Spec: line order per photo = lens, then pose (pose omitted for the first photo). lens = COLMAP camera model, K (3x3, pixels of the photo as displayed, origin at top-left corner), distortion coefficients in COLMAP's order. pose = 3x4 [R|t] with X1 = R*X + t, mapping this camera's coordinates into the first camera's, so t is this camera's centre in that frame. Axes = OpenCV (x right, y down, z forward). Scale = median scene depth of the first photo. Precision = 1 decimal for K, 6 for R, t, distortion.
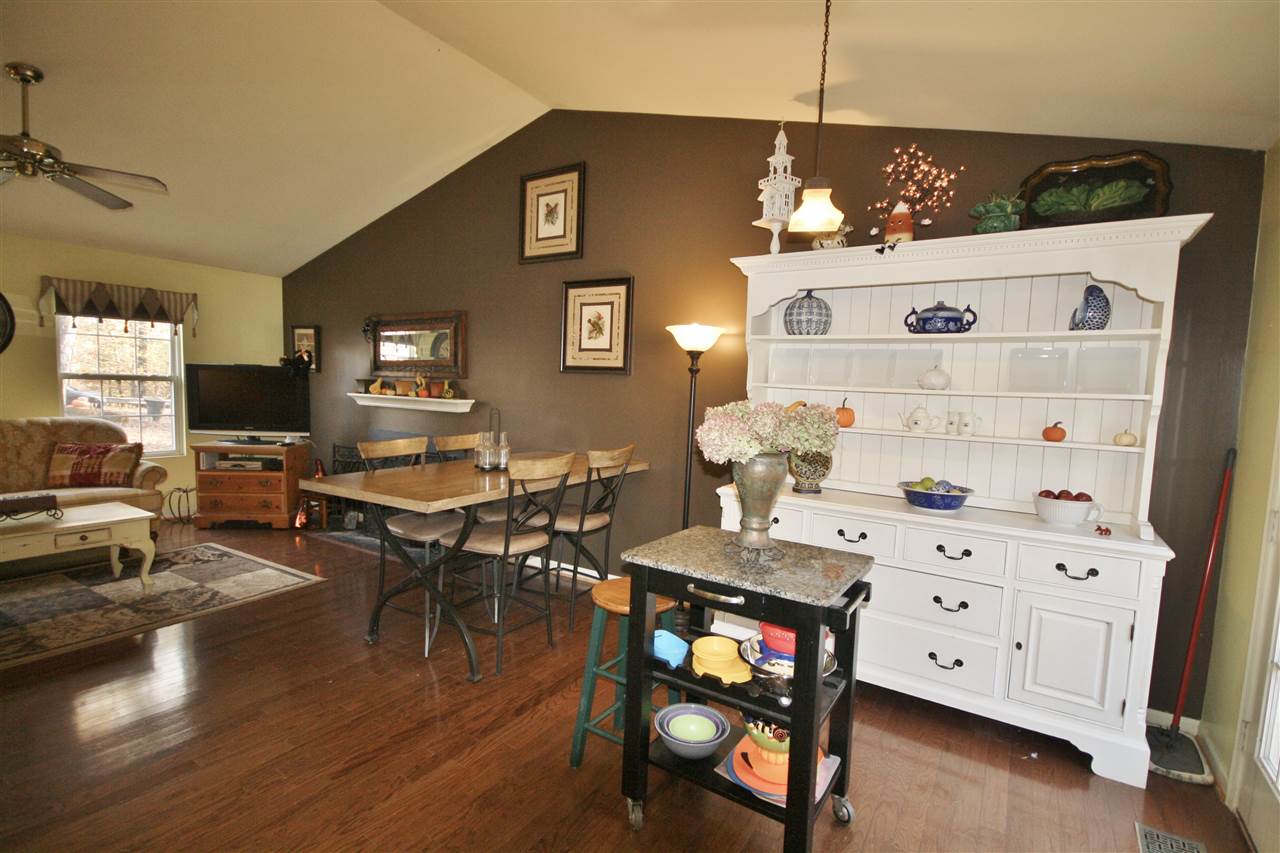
lens RADIAL K [[596.3, 0, 640.1], [0, 596.3, 433.5], [0, 0, 1]] dist [0.000274, -0.004518]
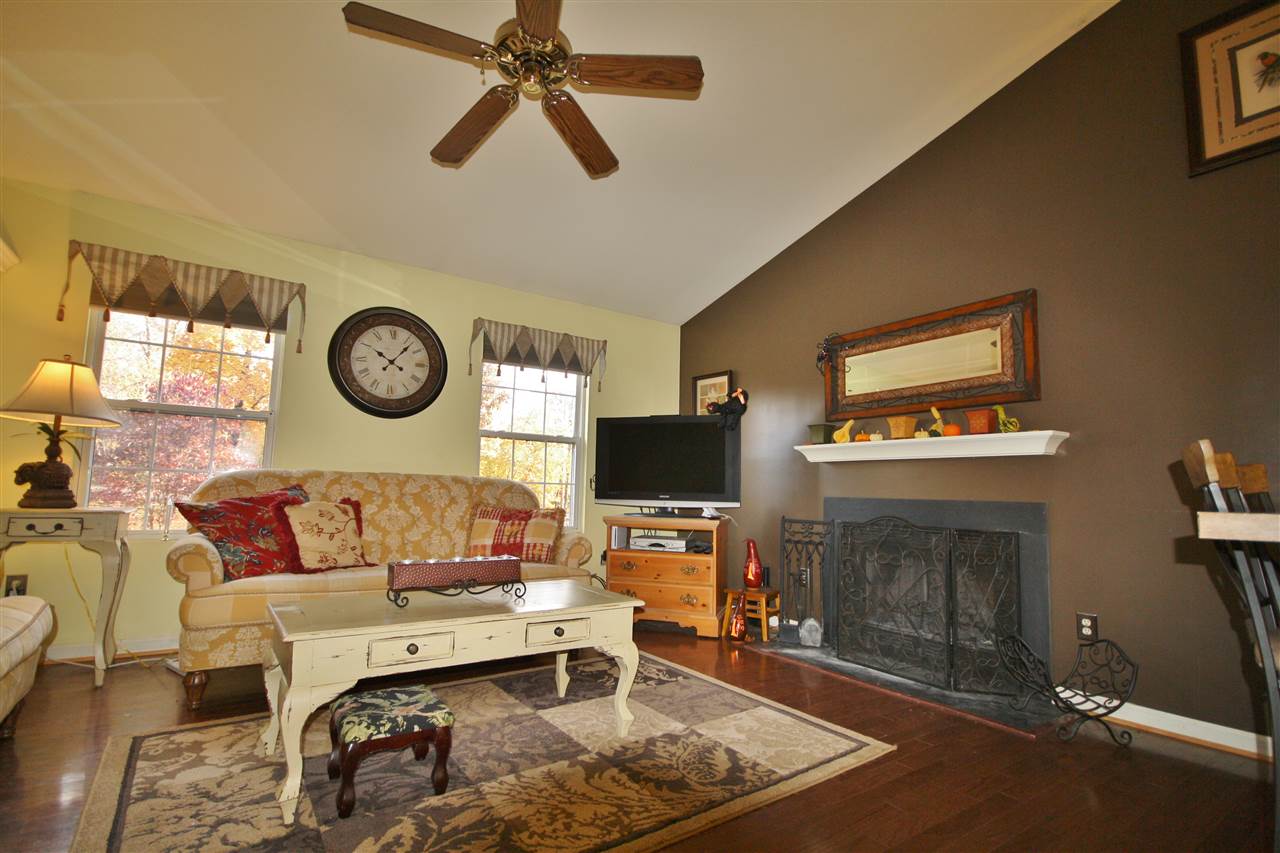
lens RADIAL K [[596.3, 0, 640.1], [0, 596.3, 433.5], [0, 0, 1]] dist [0.000274, -0.004518]
pose [[0.918739, -0.049222, -0.391785, -0.469008], [-0.026611, 0.982226, -0.185806, 0.067382], [0.393967, 0.181133, 0.901100, 0.344042]]
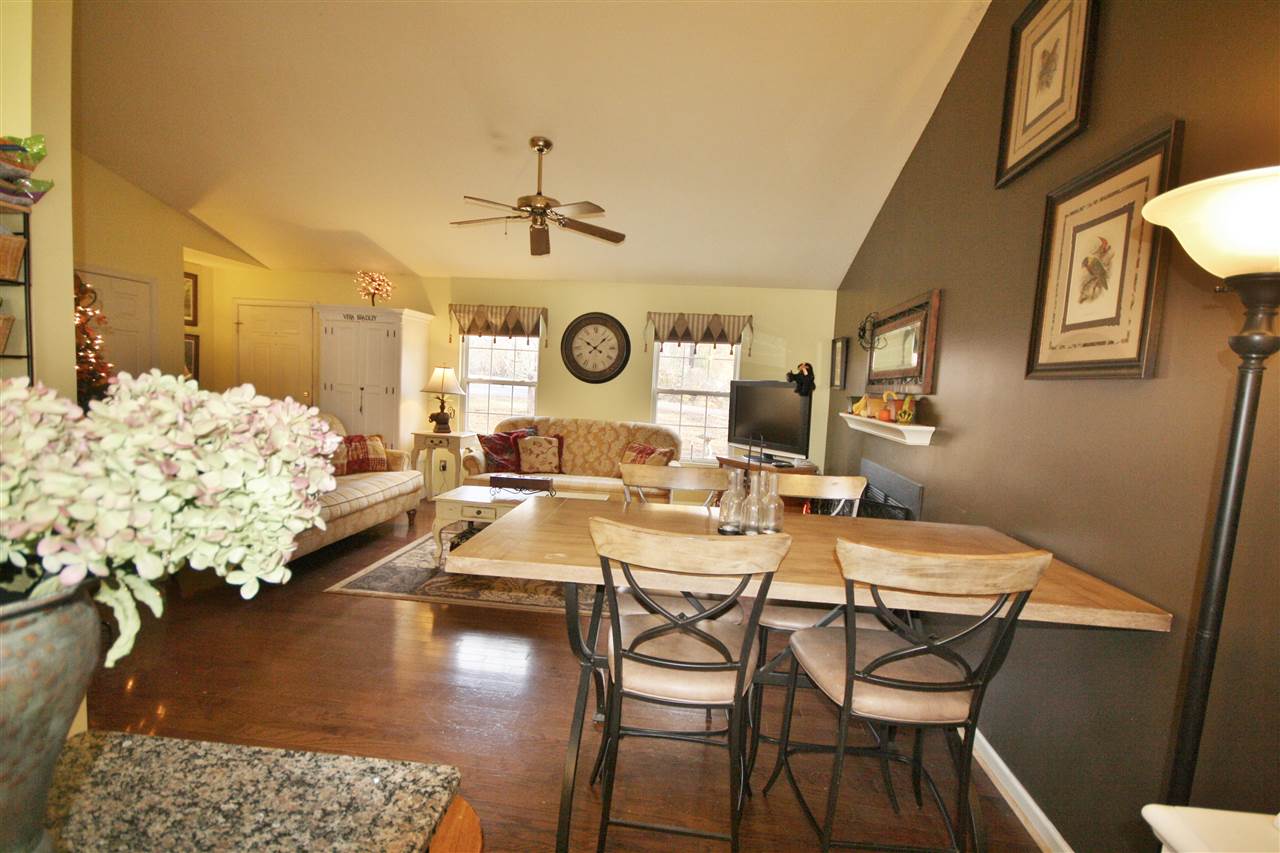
lens RADIAL K [[596.3, 0, 640.1], [0, 596.3, 433.5], [0, 0, 1]] dist [0.000274, -0.004518]
pose [[0.427762, 0.064463, -0.901590, 0.172267], [-0.110471, 0.993705, 0.018636, -0.029724], [0.897115, 0.091628, 0.432190, 0.484461]]
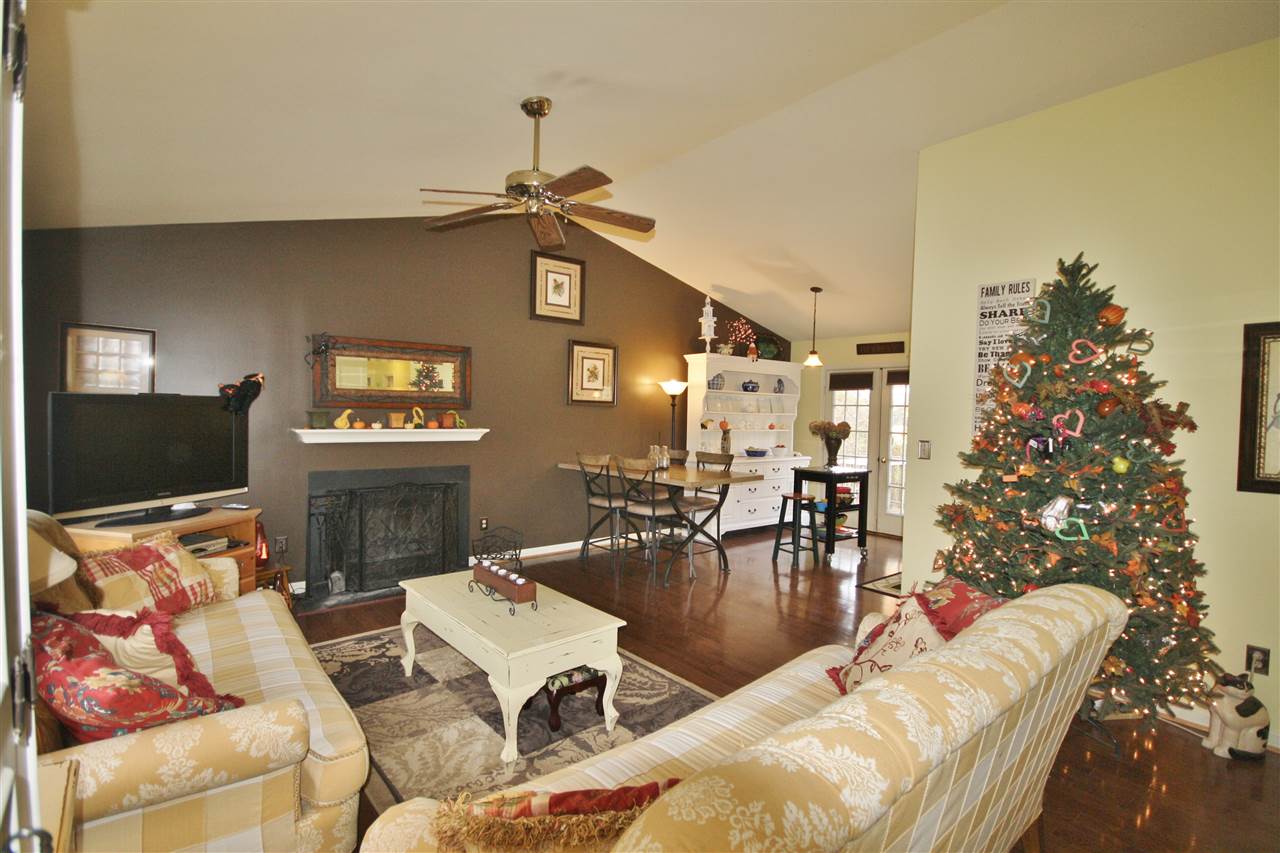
lens RADIAL K [[596.3, 0, 640.1], [0, 596.3, 433.5], [0, 0, 1]] dist [0.000274, -0.004518]
pose [[0.317475, -0.063912, 0.946110, -1.346964], [0.066782, 0.996756, 0.044924, -0.084013], [-0.945912, 0.048921, 0.320713, 0.392303]]
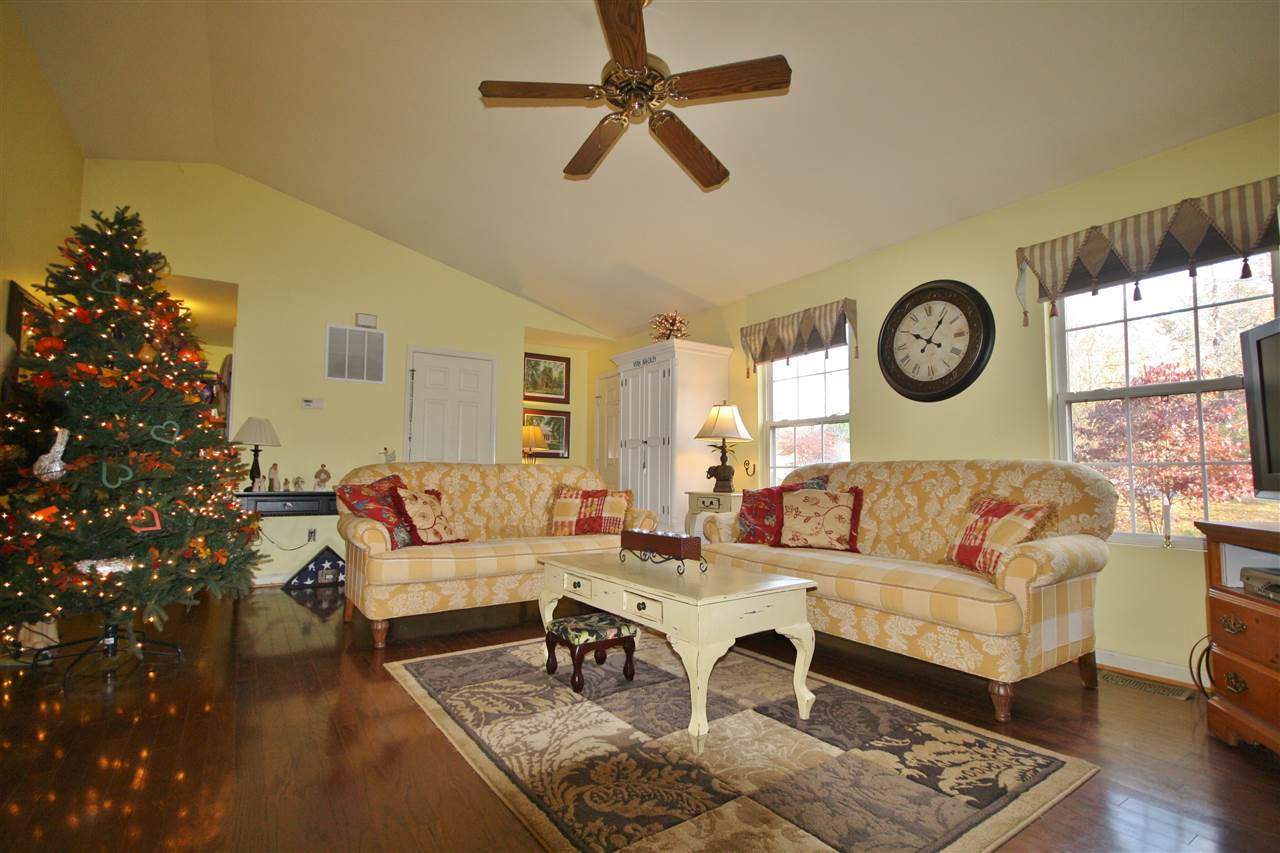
lens RADIAL K [[596.3, 0, 640.1], [0, 596.3, 433.5], [0, 0, 1]] dist [0.000274, -0.004518]
pose [[-0.400552, -0.099729, -0.910831, -0.256941], [-0.093132, 0.993342, -0.067807, 0.027316], [0.911529, 0.057668, -0.407173, 0.955766]]
